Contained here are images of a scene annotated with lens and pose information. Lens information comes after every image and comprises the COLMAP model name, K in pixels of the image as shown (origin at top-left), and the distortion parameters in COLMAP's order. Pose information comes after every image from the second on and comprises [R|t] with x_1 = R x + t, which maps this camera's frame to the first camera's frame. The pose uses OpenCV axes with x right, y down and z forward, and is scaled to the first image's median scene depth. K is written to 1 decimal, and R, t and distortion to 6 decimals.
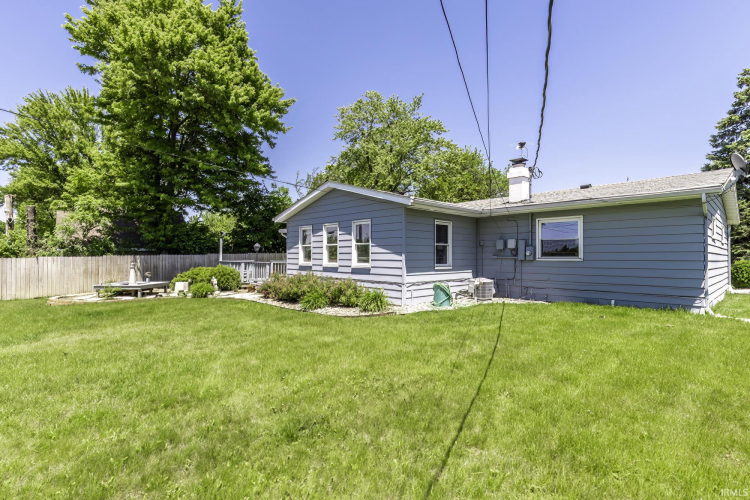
lens RADIAL K [[364.4, 0, 370.8], [0, 364.4, 251.3], [0, 0, 1]] dist [0.000948, 0.000987]
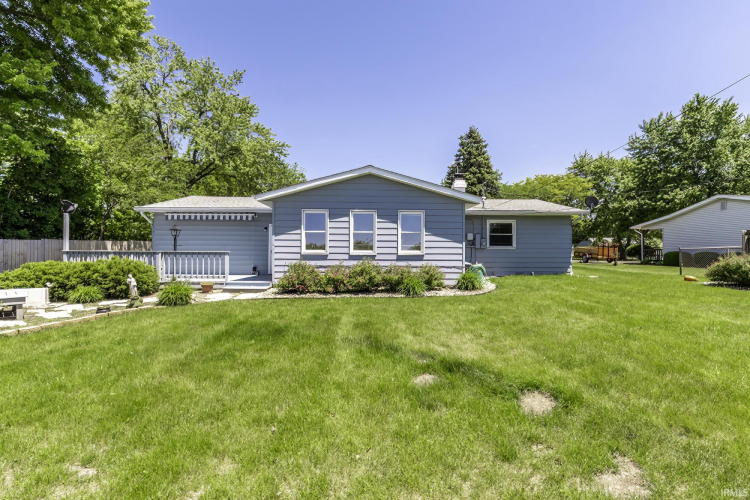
lens RADIAL K [[364.4, 0, 373.7], [0, 364.4, 247.1], [0, 0, 1]] dist [0.000948, 0.000987]
pose [[0.648820, 0.006418, 0.760915, -0.850959], [-0.013079, 0.999911, 0.002719, 0.019569], [-0.760829, -0.011716, 0.648846, 0.365977]]
